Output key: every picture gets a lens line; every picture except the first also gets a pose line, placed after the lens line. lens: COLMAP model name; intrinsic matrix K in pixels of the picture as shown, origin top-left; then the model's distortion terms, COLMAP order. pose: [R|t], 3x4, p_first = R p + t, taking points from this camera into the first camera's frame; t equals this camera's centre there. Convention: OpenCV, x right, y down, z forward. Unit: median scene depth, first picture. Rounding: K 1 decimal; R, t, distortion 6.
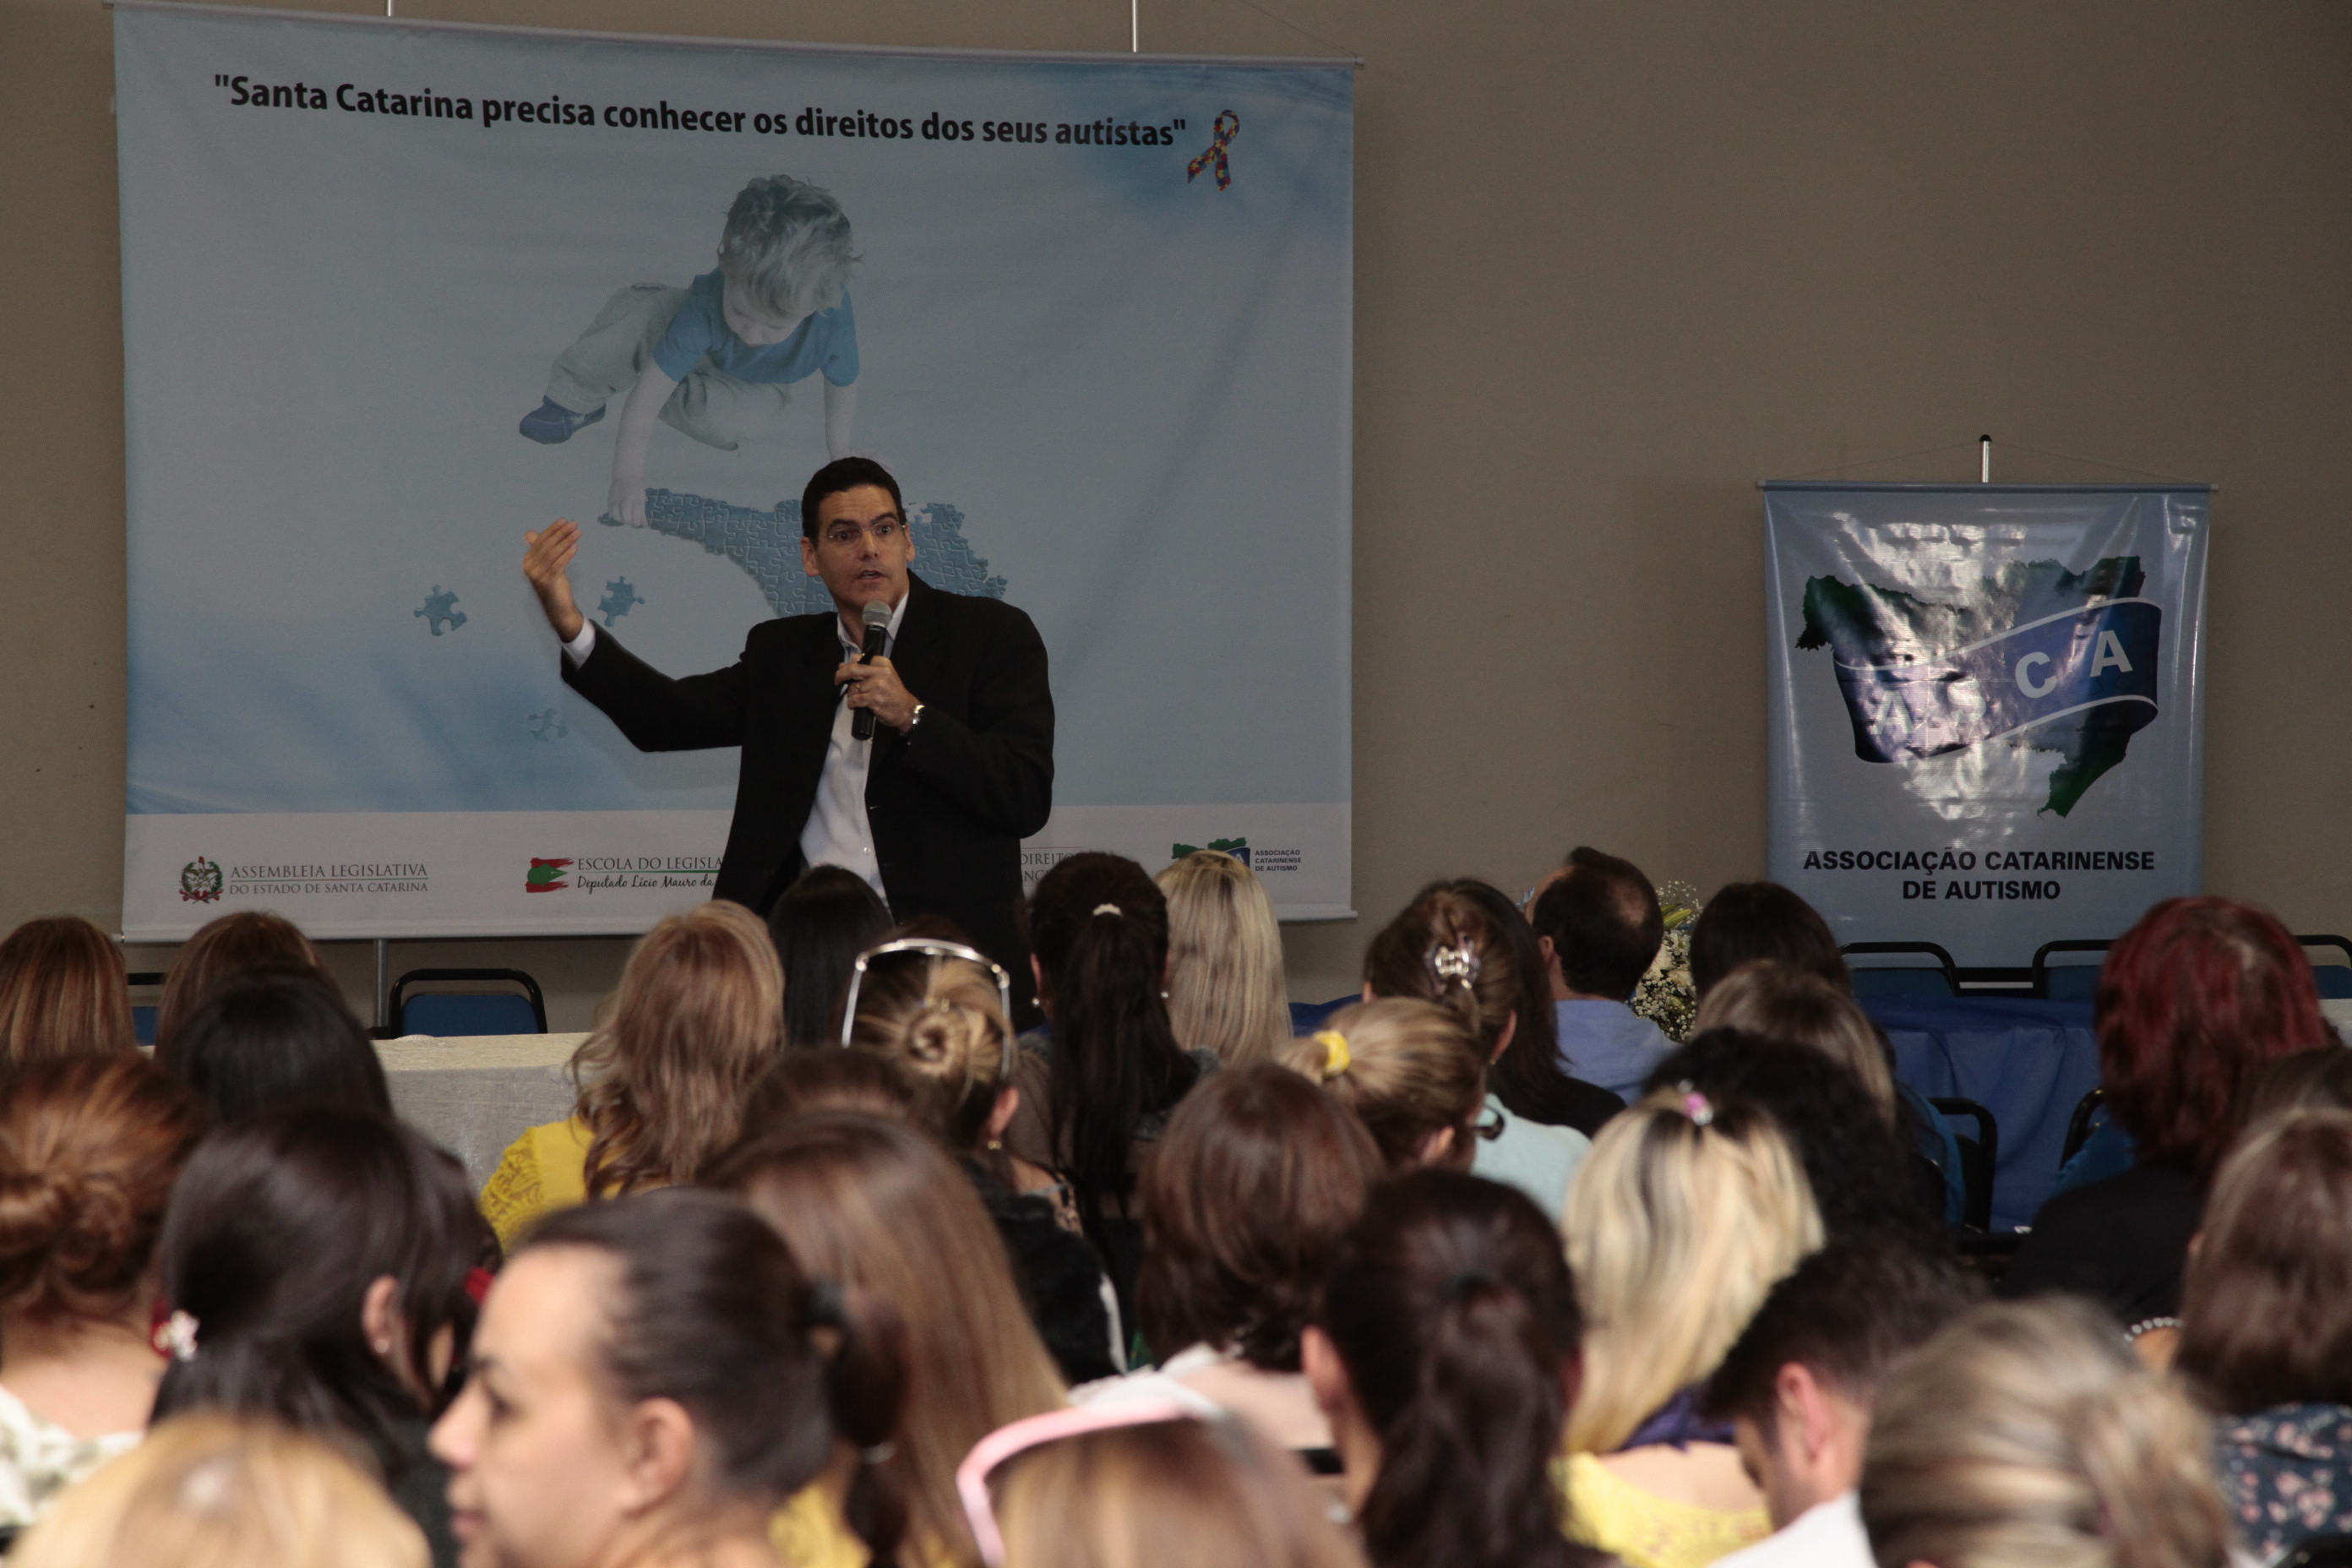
lens RADIAL K [[6963.4, 0, 1176.0], [0, 6963.4, 784.0], [0, 0, 1]] dist [0.847885, -1.091649]
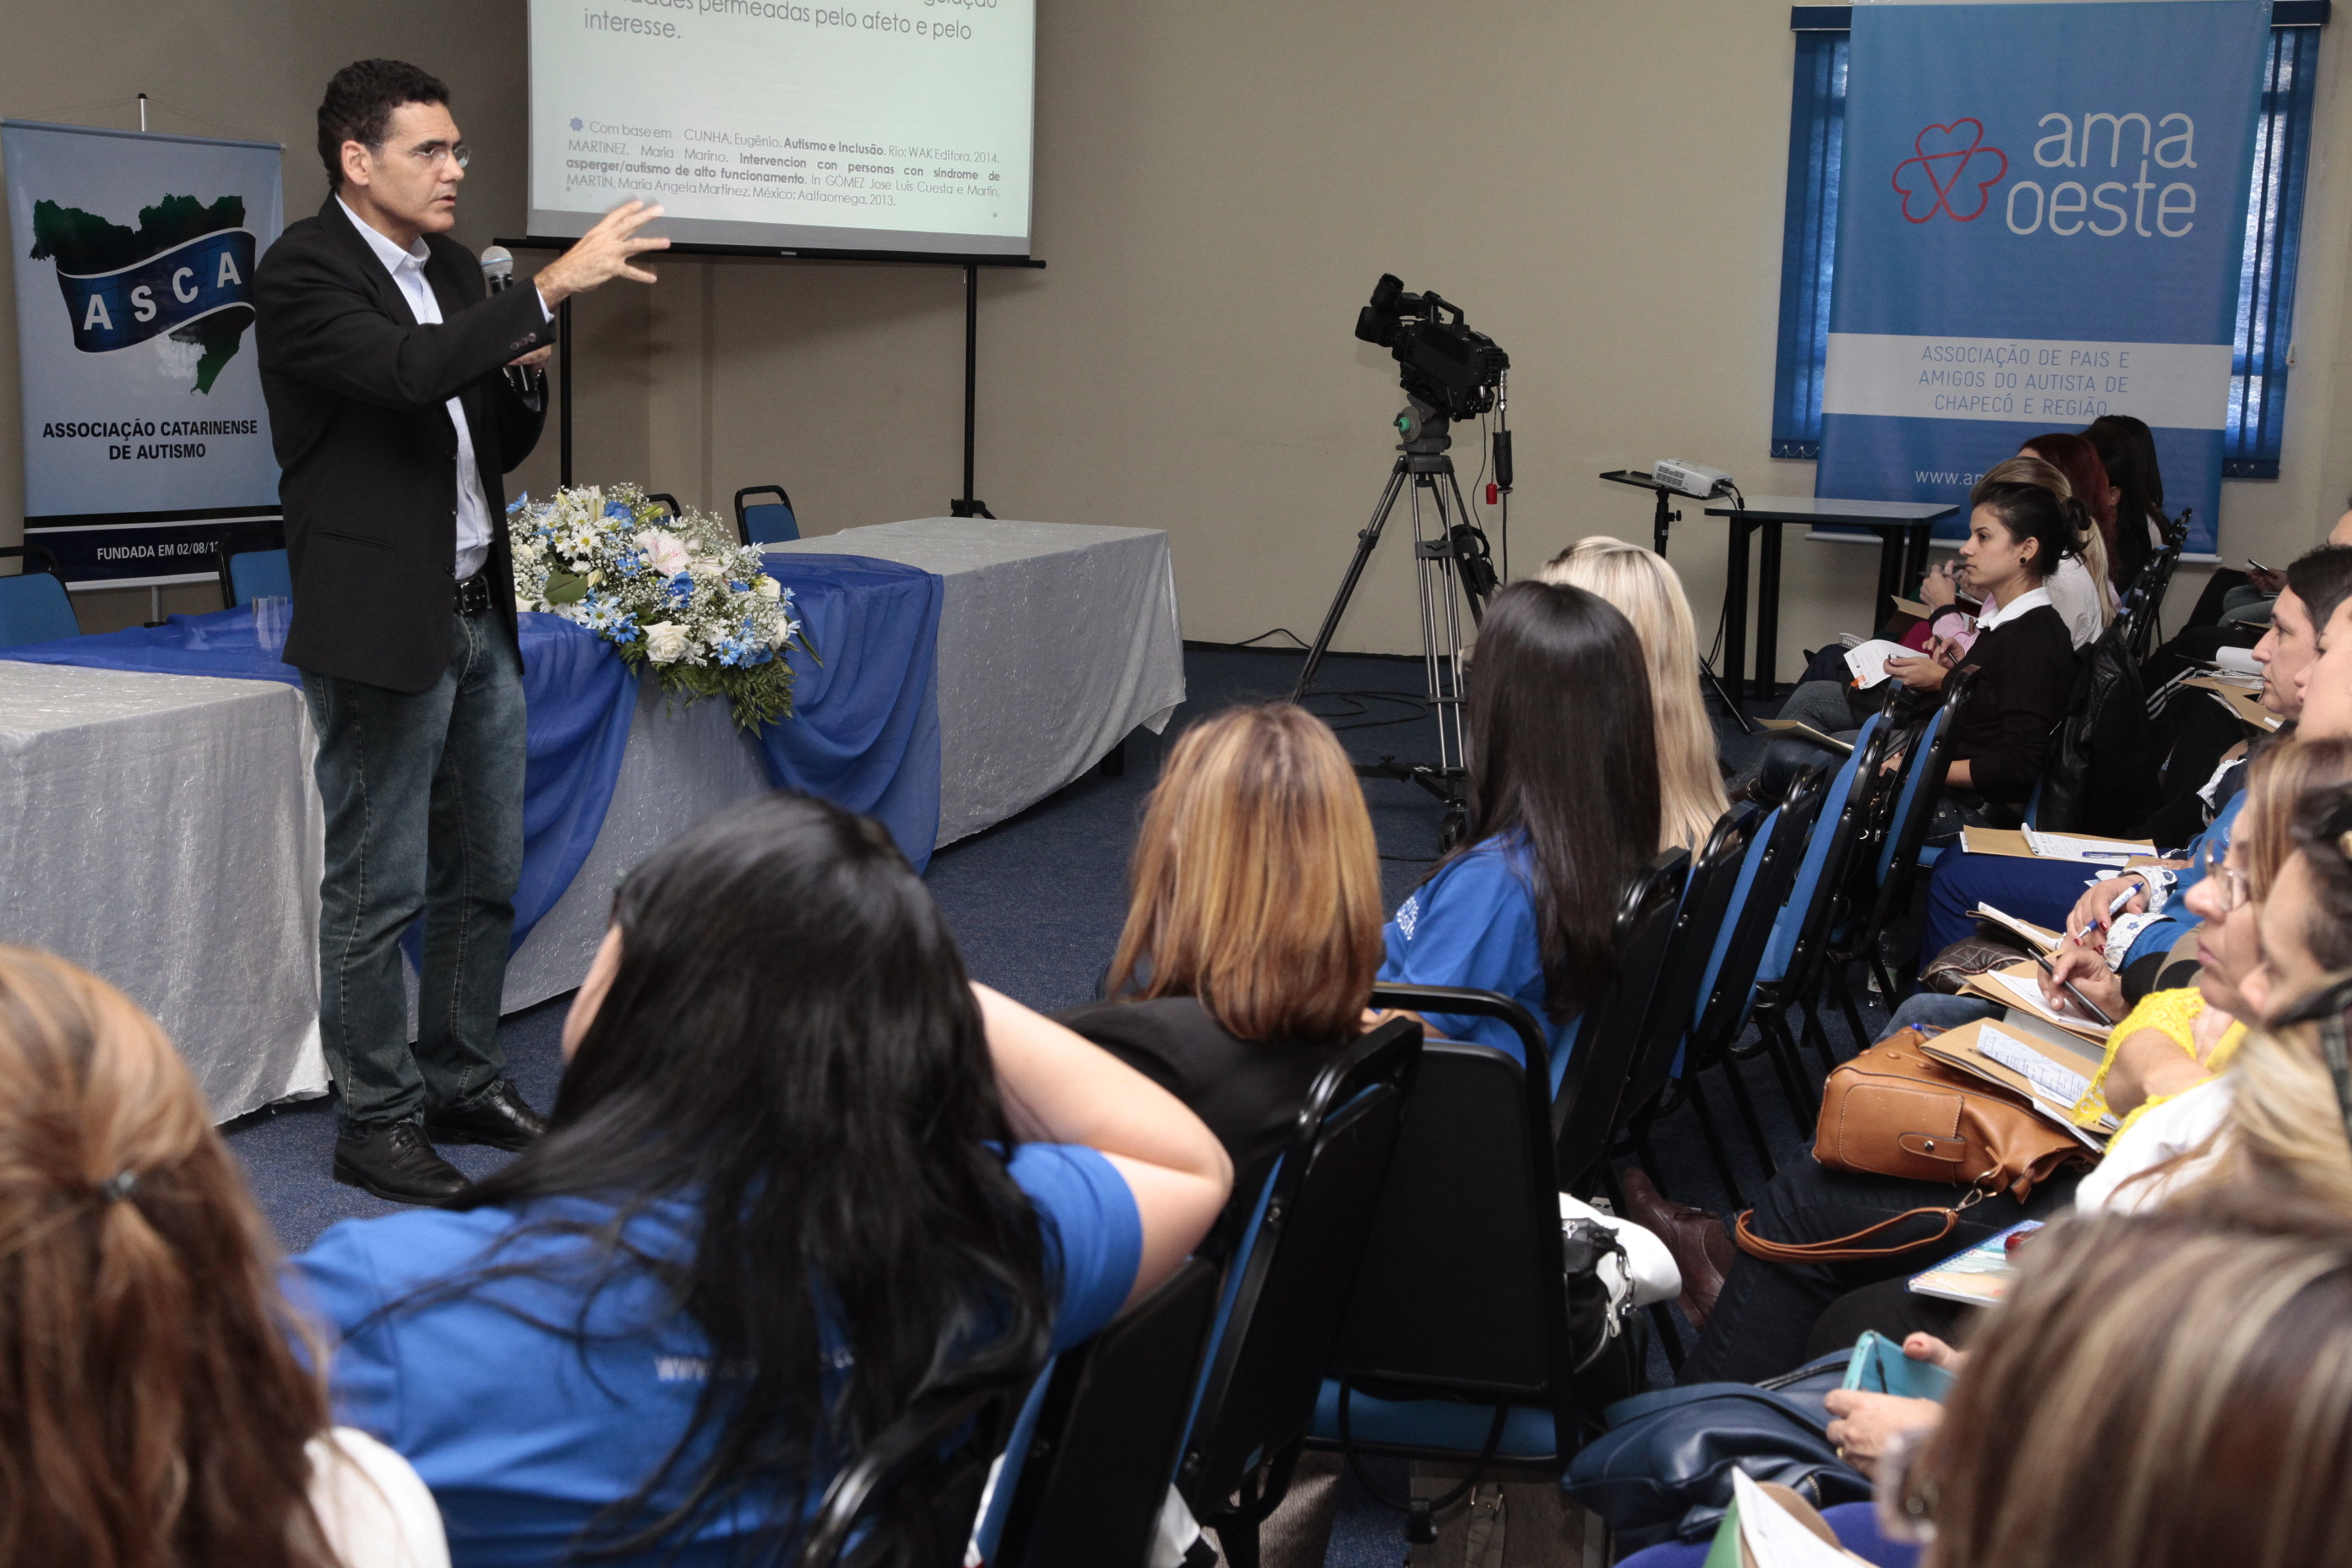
lens RADIAL K [[3344.0, 0, 1167.0], [0, 3344.0, 784.7], [0, 0, 1]] dist [0.211895, -0.069477]
pose [[0.710962, -0.090703, 0.697356, -0.219397], [-0.002629, 0.991297, 0.131615, -0.008191], [-0.703225, -0.095406, 0.704537, 0.455475]]
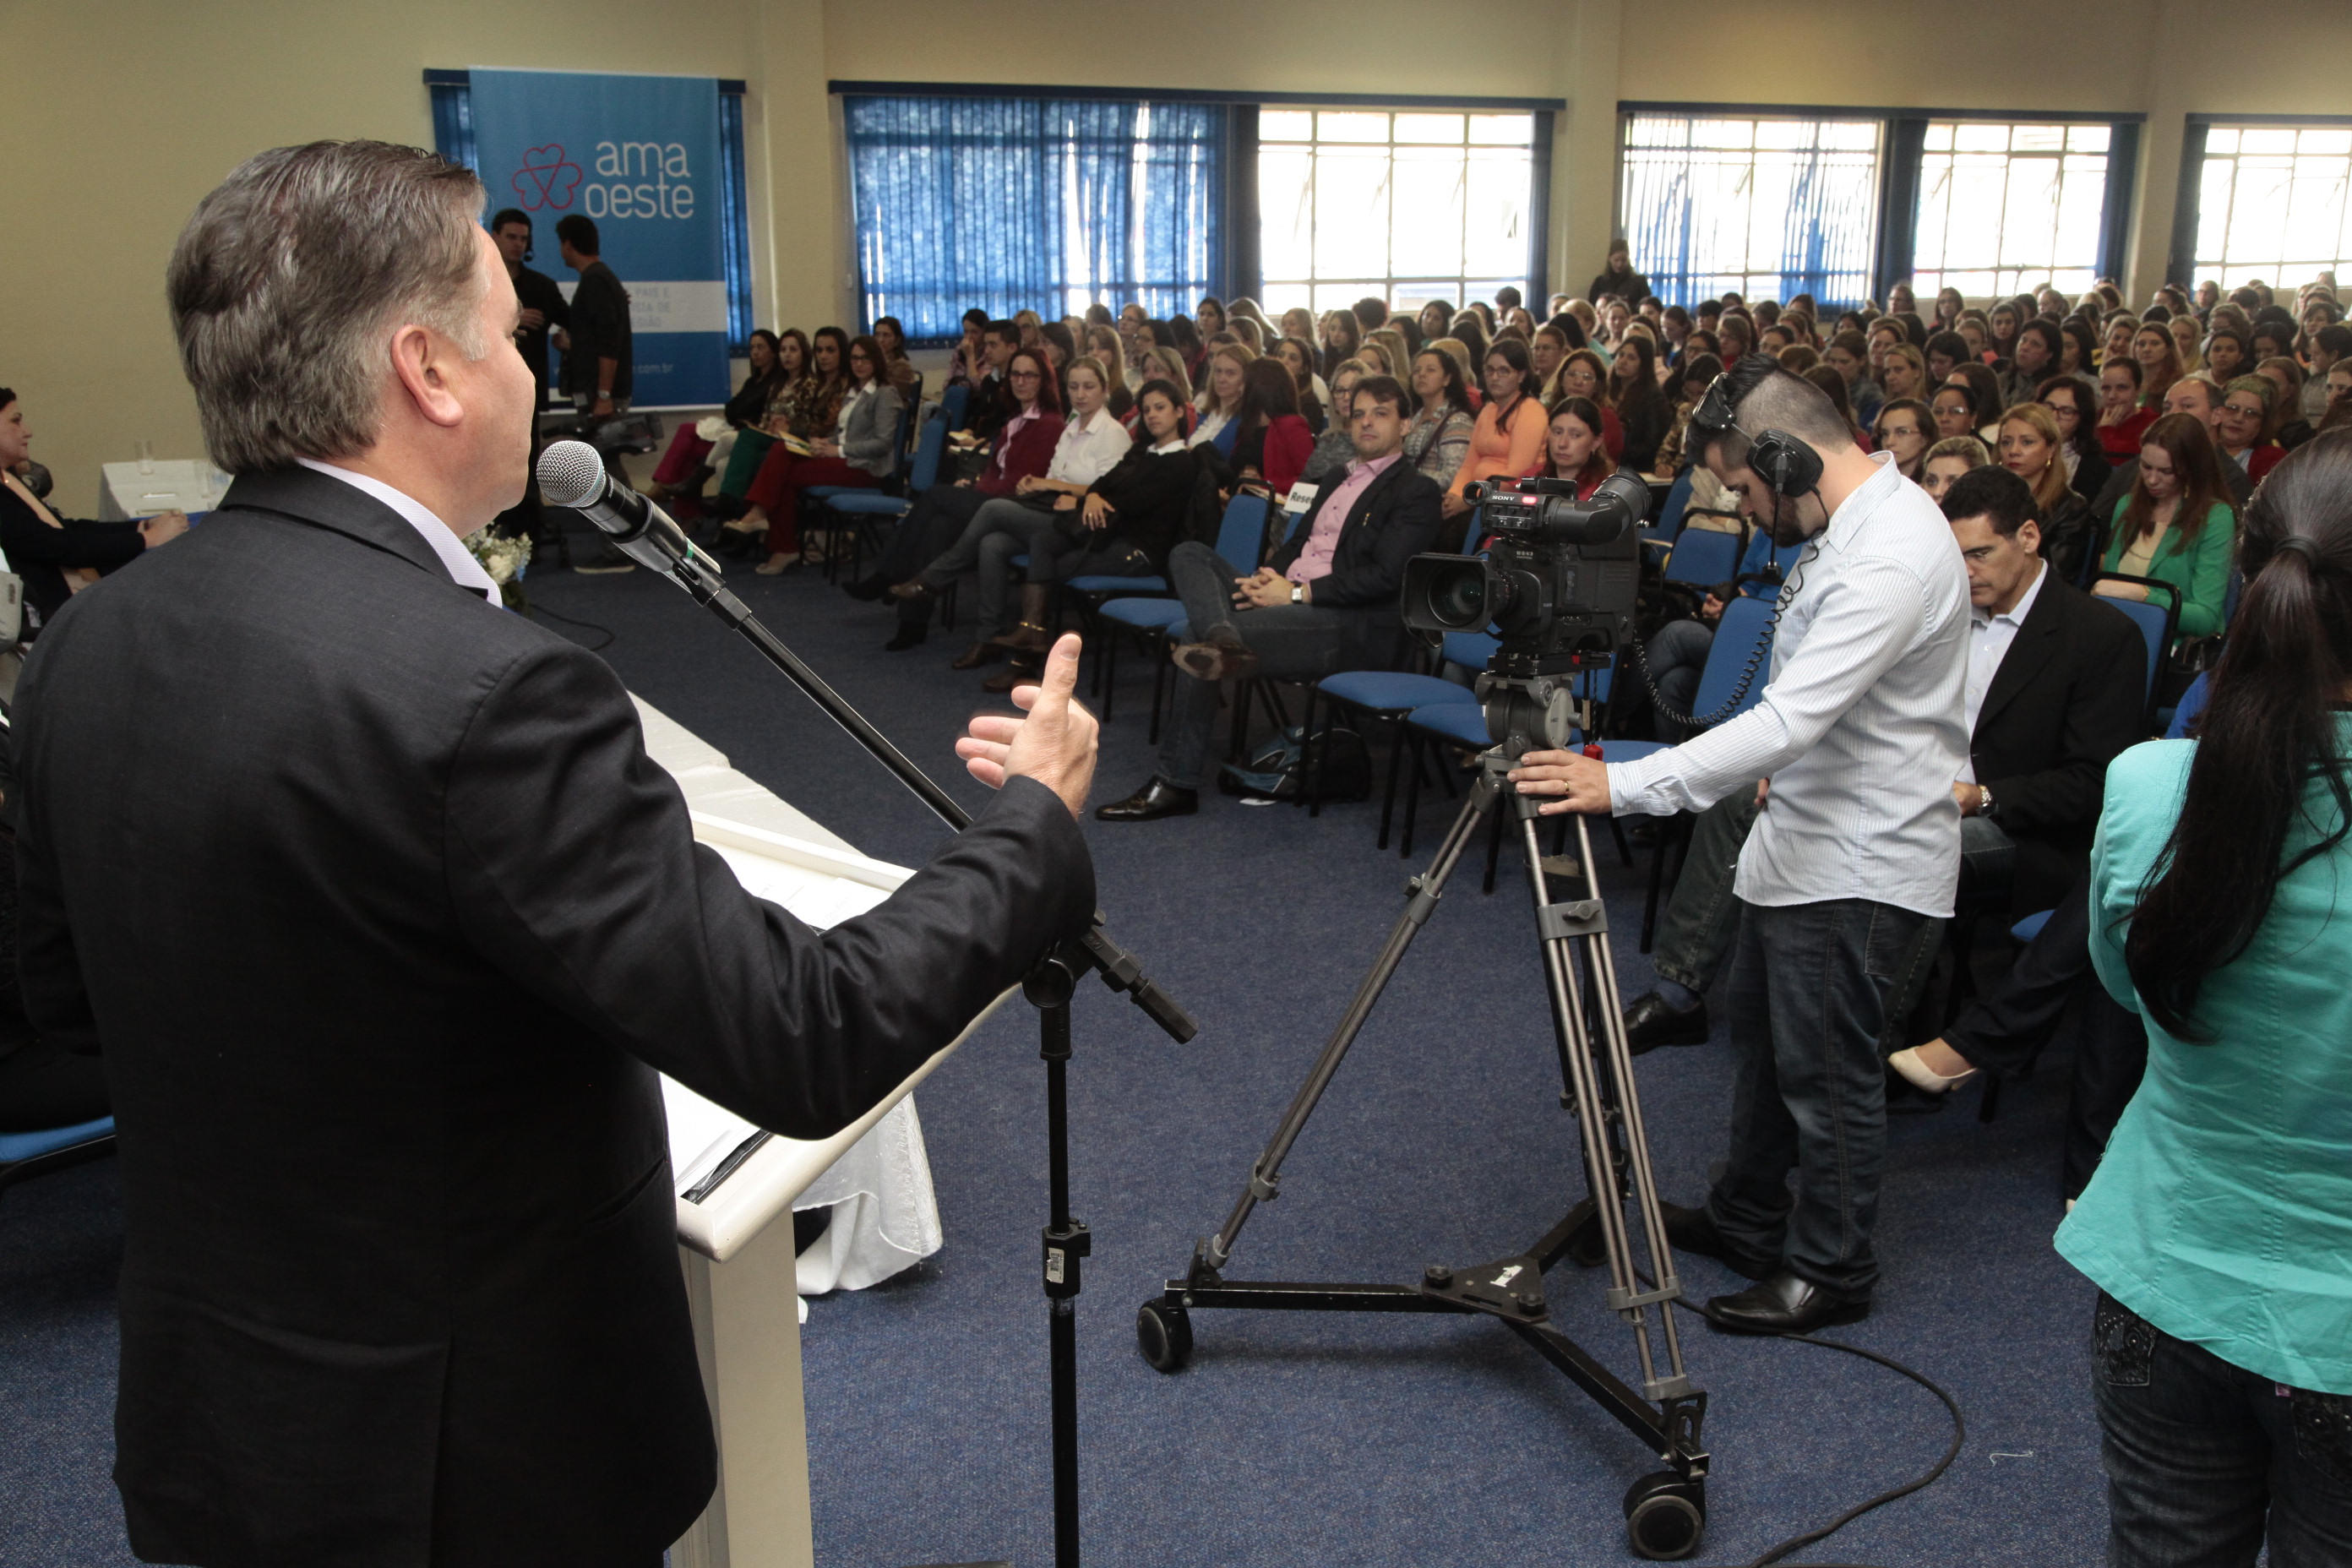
lens RADIAL K [[2147.8, 0, 1144.4], [0, 2147.8, 791.4], [0, 0, 1]] dist [-0.006796, 0.016337]
pose [[-0.028113, -0.266915, 0.963310, -0.361058], [0.031915, 0.962960, 0.267749, -0.033164], [-0.999095, 0.038271, -0.018553, 0.704565]]
